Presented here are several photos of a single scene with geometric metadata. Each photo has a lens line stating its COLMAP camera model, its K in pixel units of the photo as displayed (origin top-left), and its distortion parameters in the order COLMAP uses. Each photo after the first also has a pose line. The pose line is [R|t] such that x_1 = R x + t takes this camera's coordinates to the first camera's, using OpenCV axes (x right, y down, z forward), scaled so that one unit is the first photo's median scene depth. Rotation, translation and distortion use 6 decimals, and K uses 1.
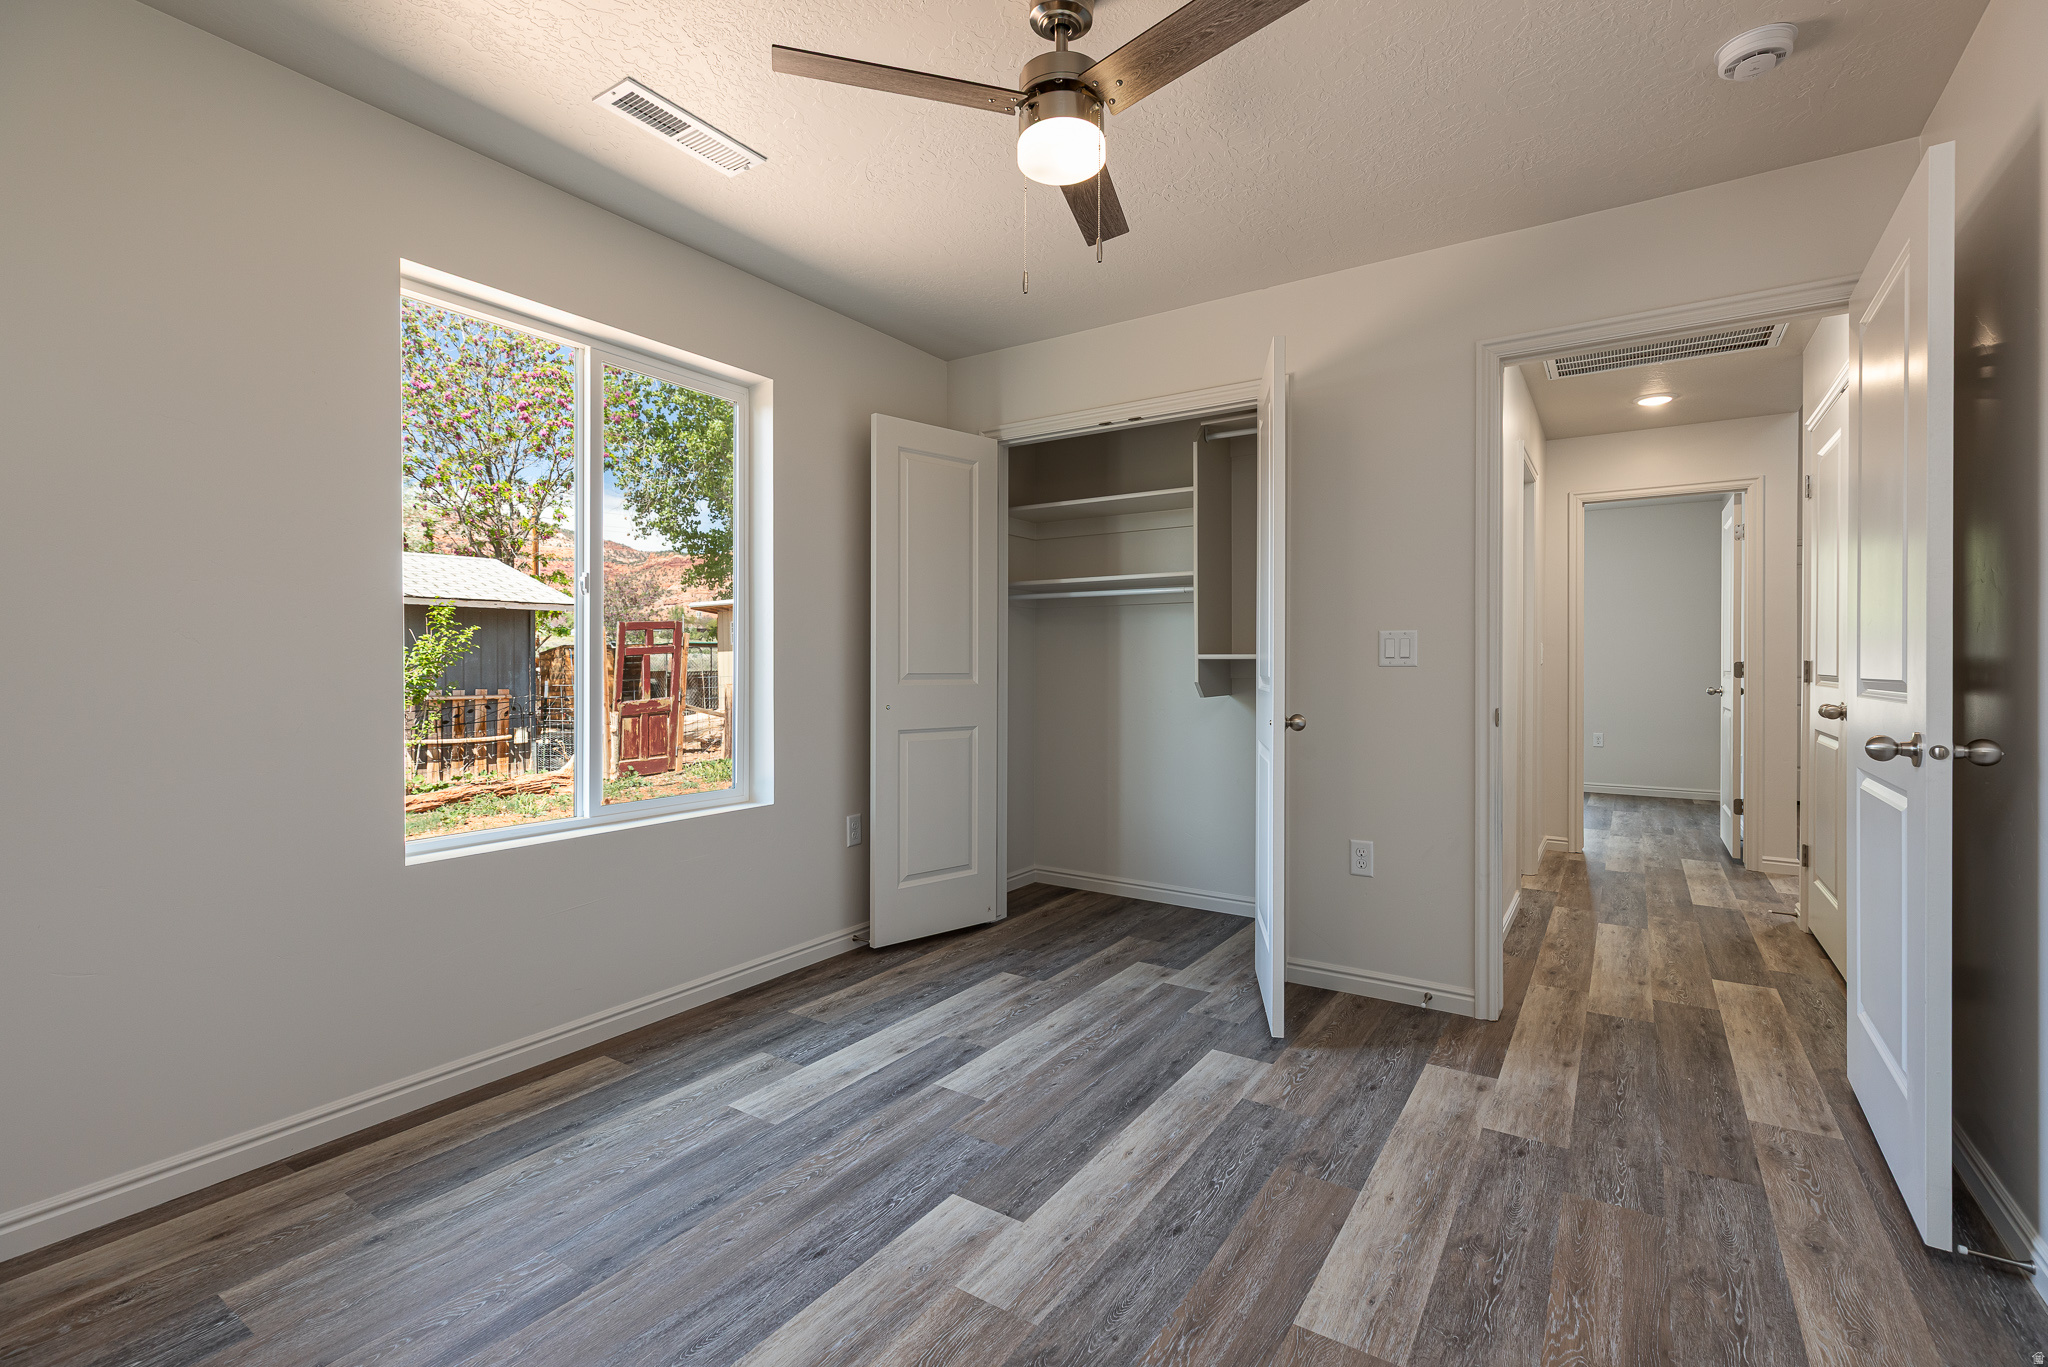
lens RADIAL K [[923.2, 0, 1016.0], [0, 923.2, 674.8], [0, 0, 1]] dist [0.003100, -0.000521]
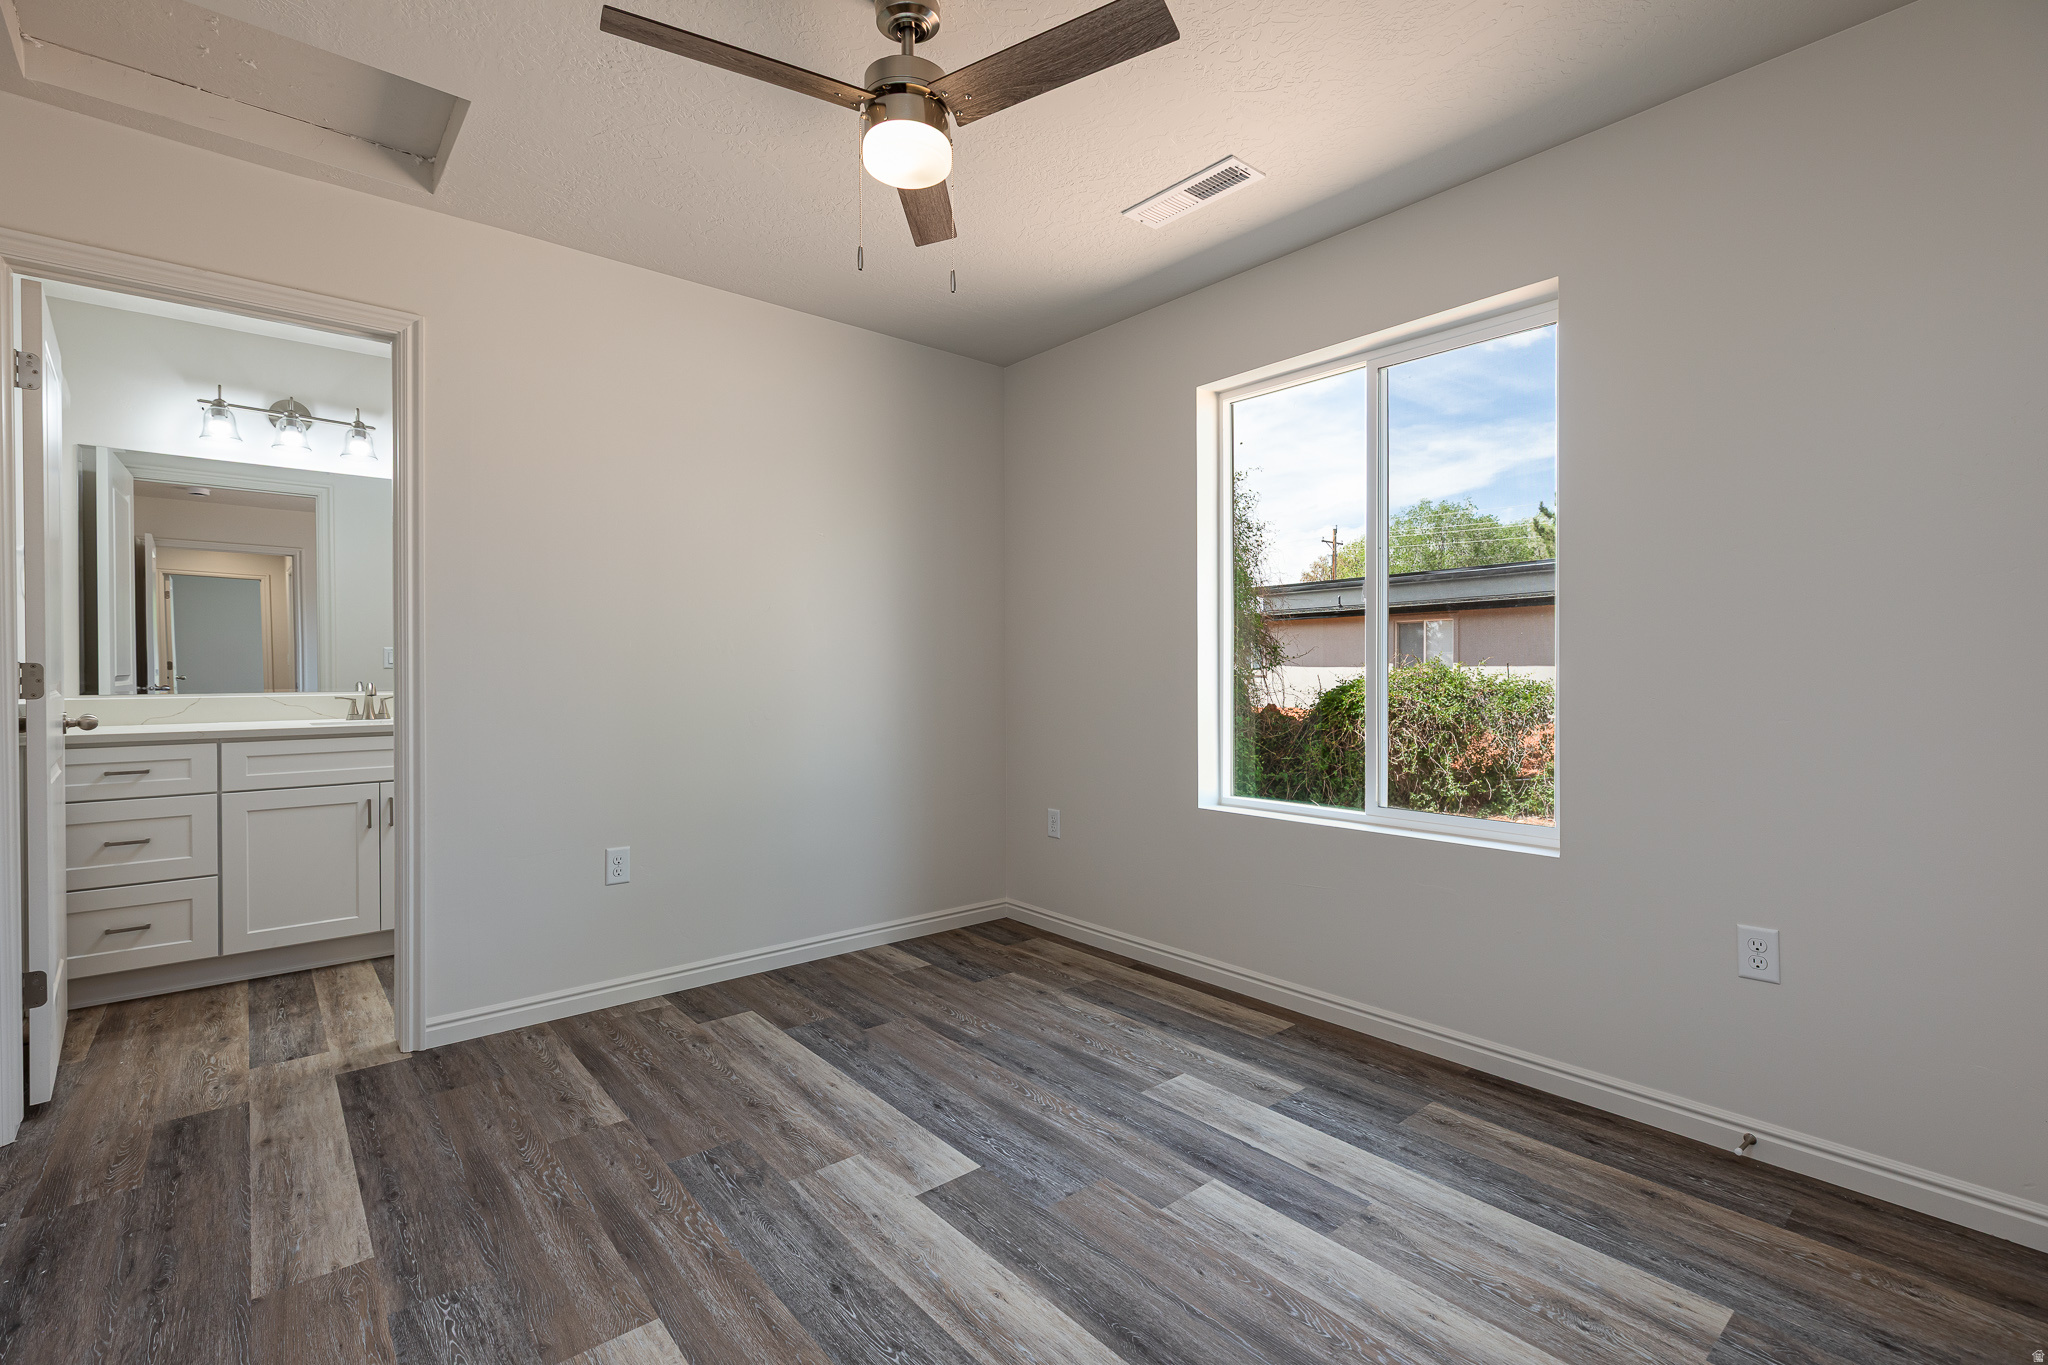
lens RADIAL K [[923.2, 0, 1030.5], [0, 923.2, 677.6], [0, 0, 1]] dist [0.003100, -0.000521]
pose [[-0.275290, 0.007985, -0.961328, 0.796135], [-0.007436, 0.999918, 0.010435, -0.009988], [0.961332, 0.010021, -0.275208, 1.144939]]
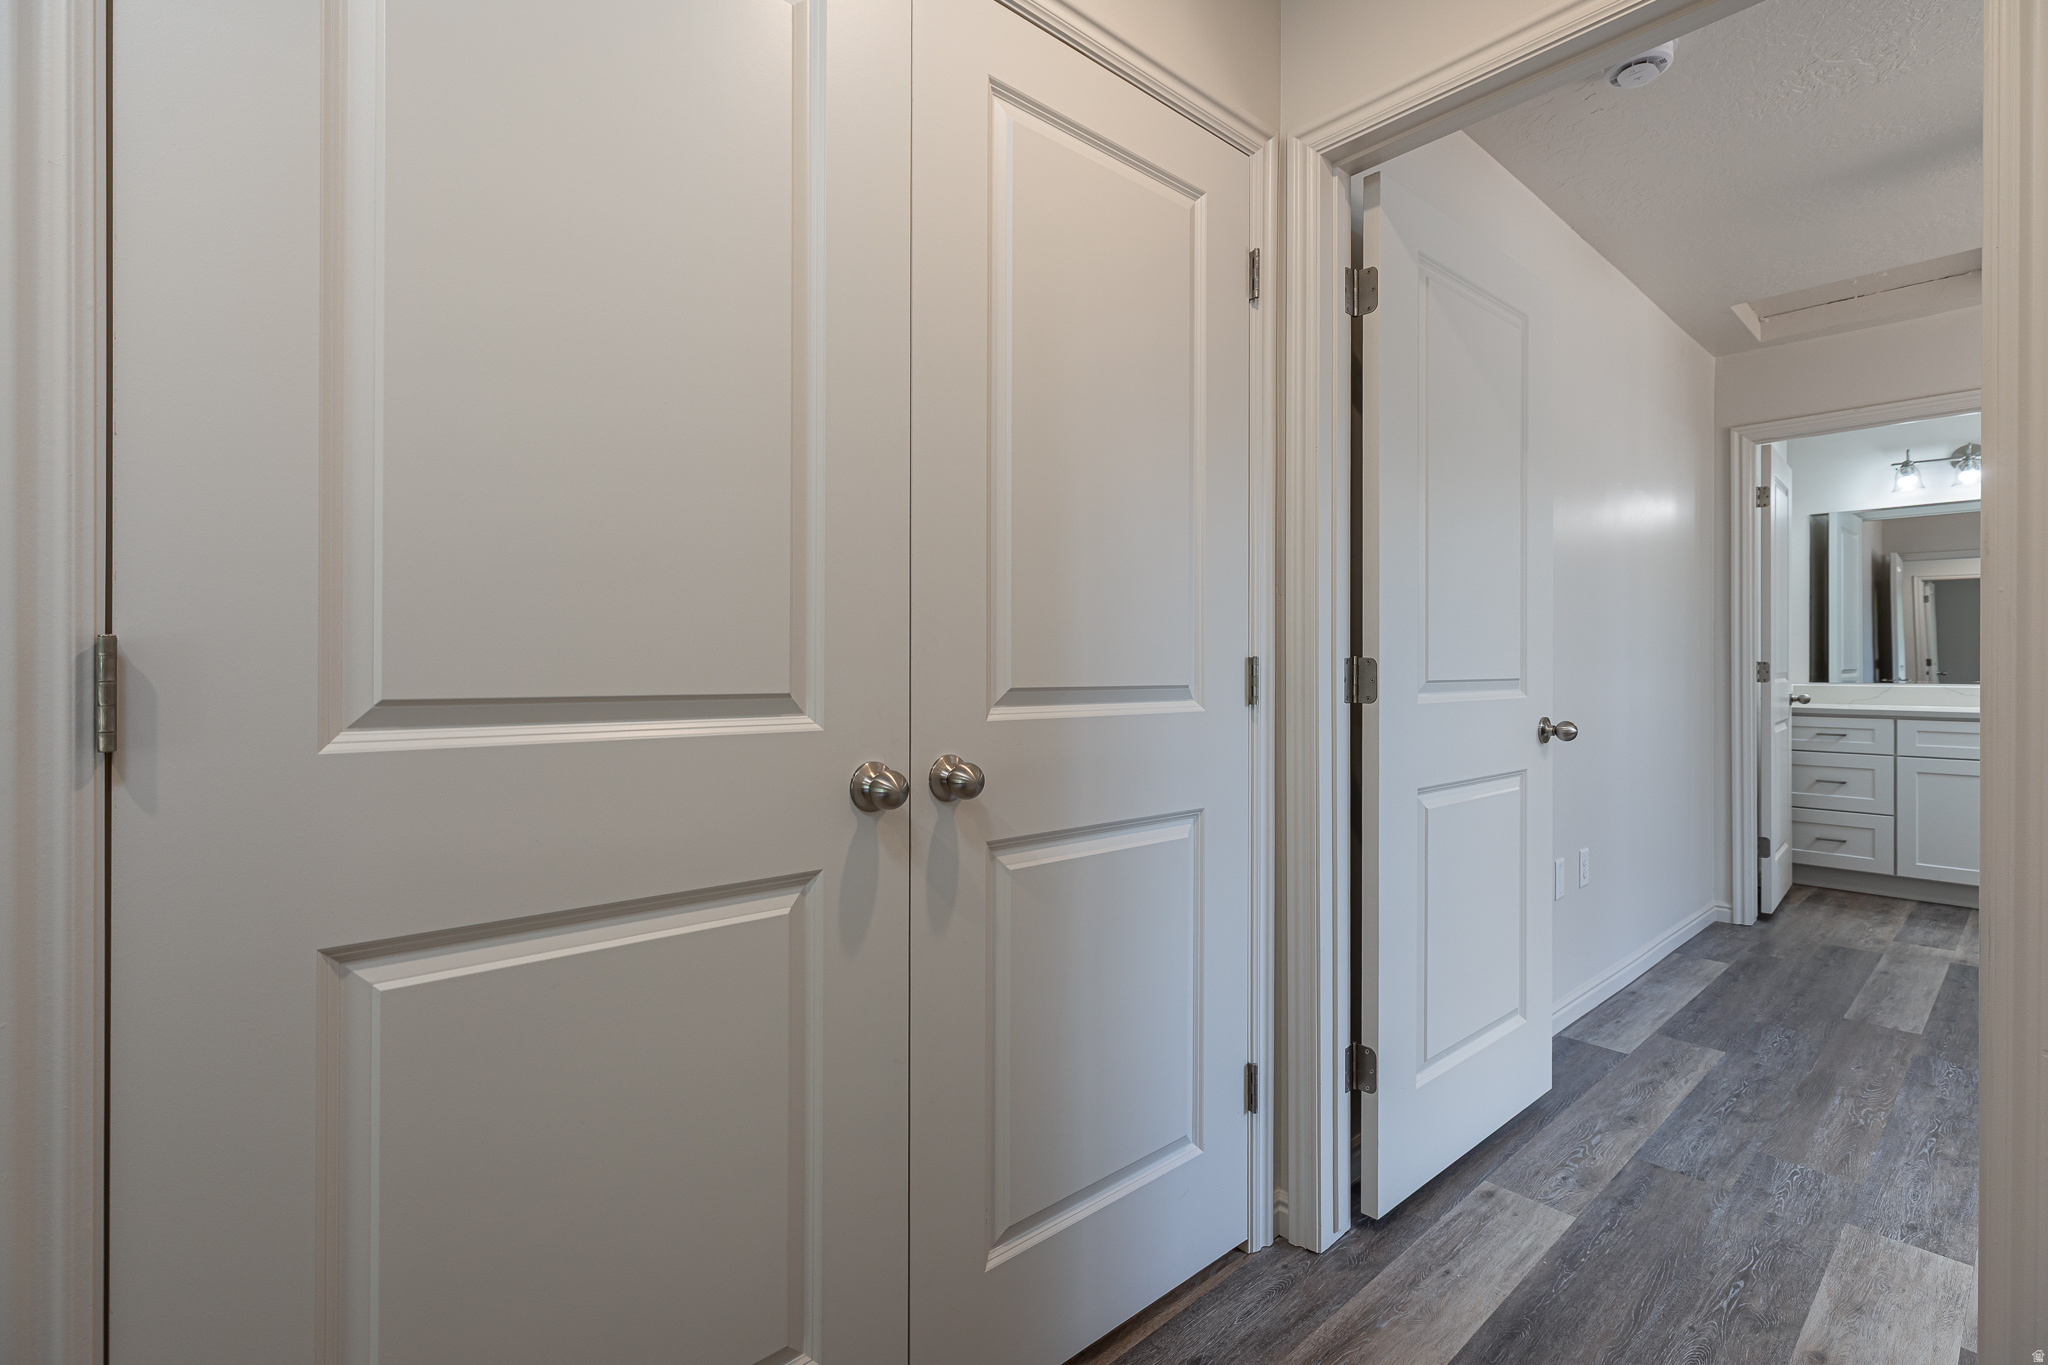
lens RADIAL K [[923.2, 0, 1016.2], [0, 923.2, 666.9], [0, 0, 1]] dist [0.003100, -0.000521]
pose [[-0.966011, 0.000349, 0.258500, 1.052615], [0.002715, 0.999958, 0.008796, -0.017363], [-0.258486, 0.009199, -0.965971, 1.905708]]
